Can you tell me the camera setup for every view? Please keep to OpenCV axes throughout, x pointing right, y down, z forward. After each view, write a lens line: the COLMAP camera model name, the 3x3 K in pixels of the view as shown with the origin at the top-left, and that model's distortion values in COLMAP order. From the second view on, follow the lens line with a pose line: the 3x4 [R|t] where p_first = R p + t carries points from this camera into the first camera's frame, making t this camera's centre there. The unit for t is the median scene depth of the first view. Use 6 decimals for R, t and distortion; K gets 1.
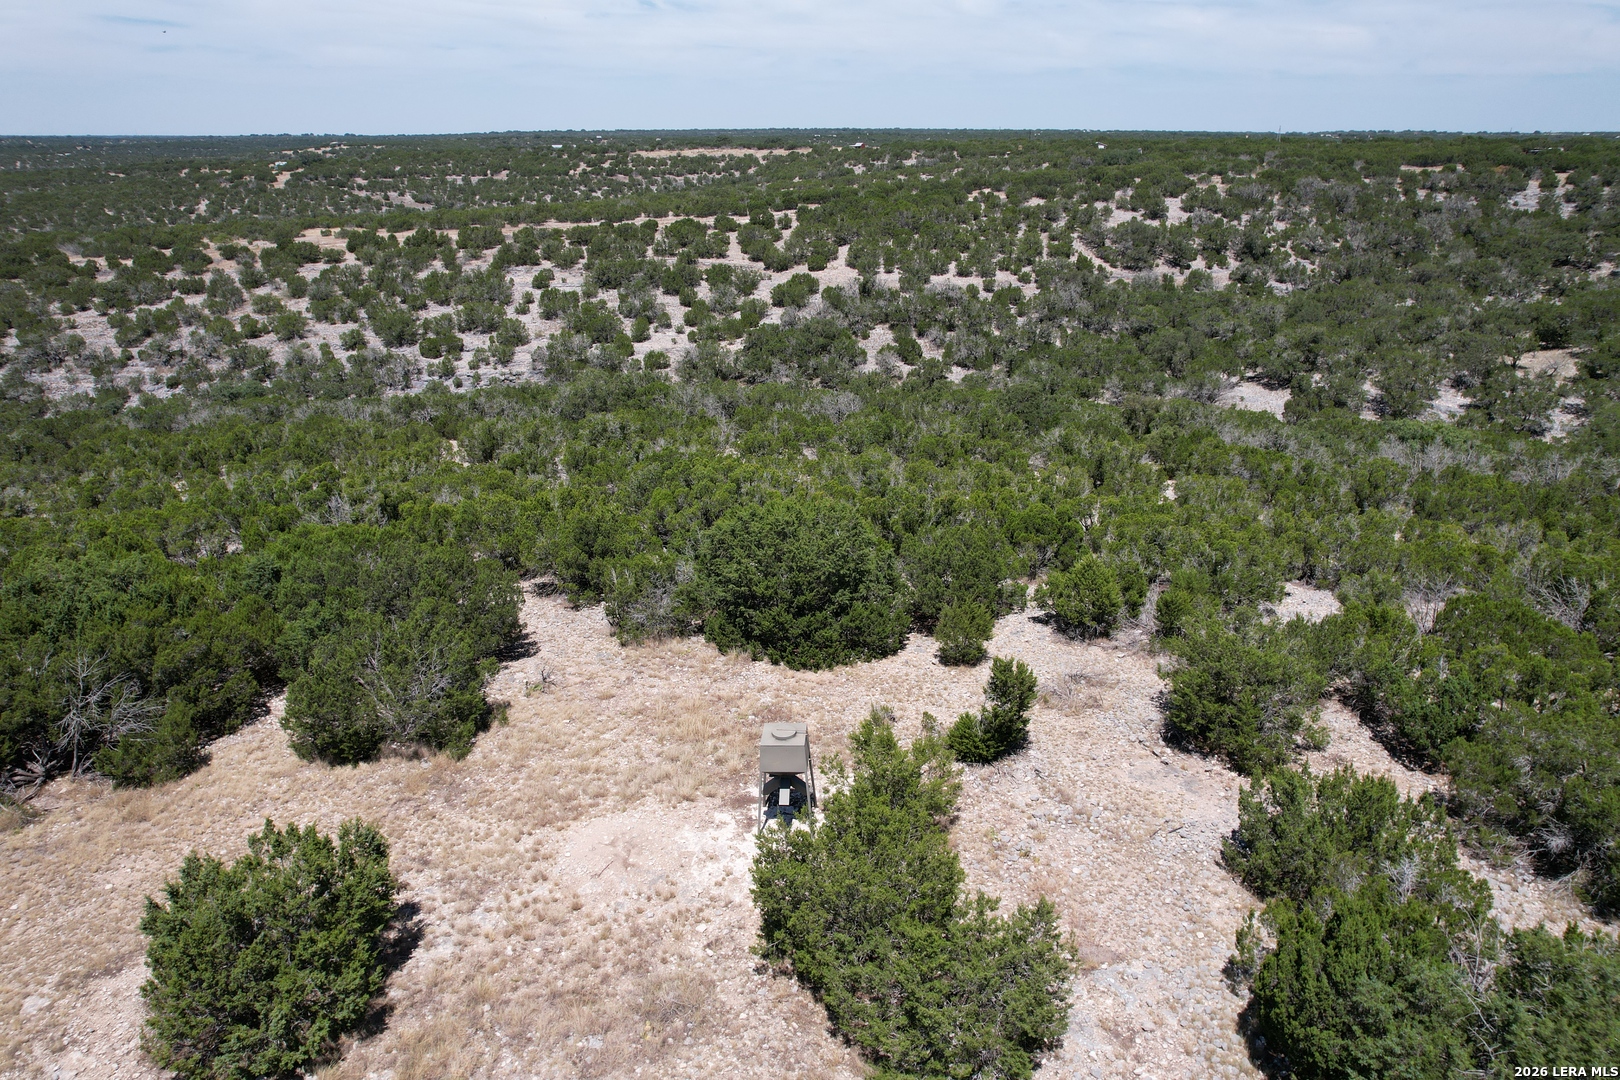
lens RADIAL K [[1039.7, 0, 814.1], [0, 1039.7, 534.3], [0, 0, 1]] dist [-0.078515, 0.073815]
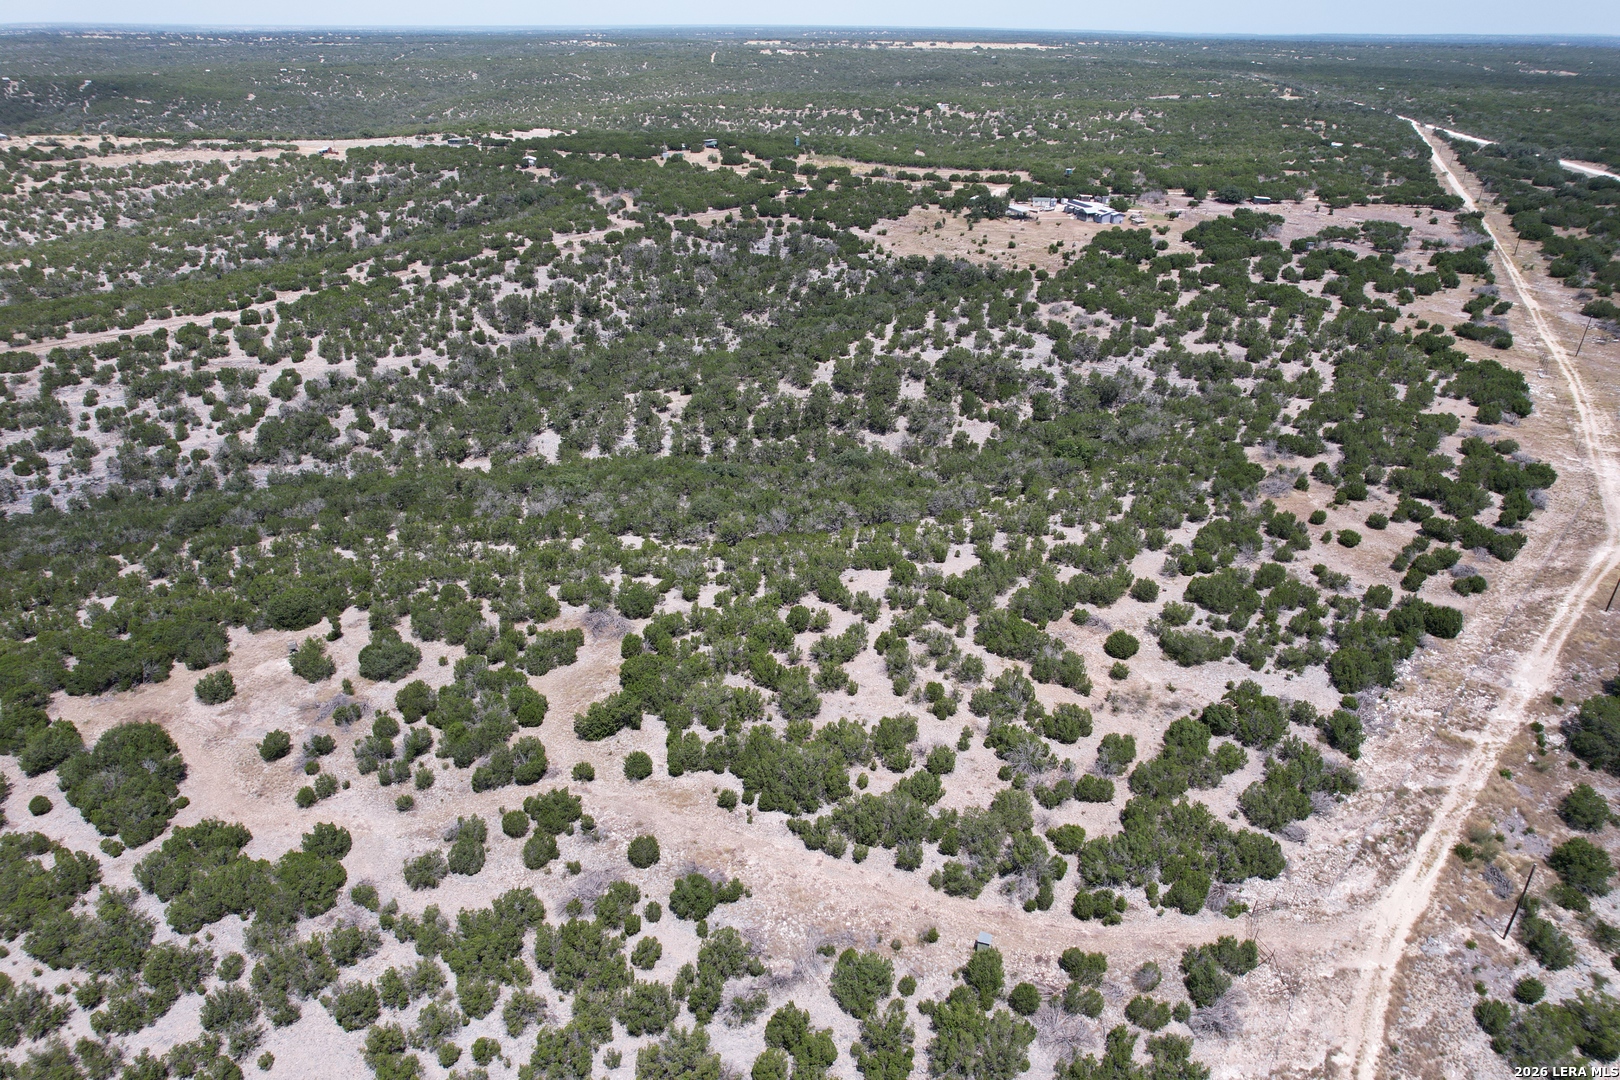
lens RADIAL K [[1039.7, 0, 811.4], [0, 1039.7, 538.0], [0, 0, 1]] dist [-0.078515, 0.073815]
pose [[0.906467, -0.190674, 0.376776, 0.071407], [0.152626, 0.979870, 0.128684, -0.085937], [-0.393728, -0.059142, 0.917322, -0.682807]]
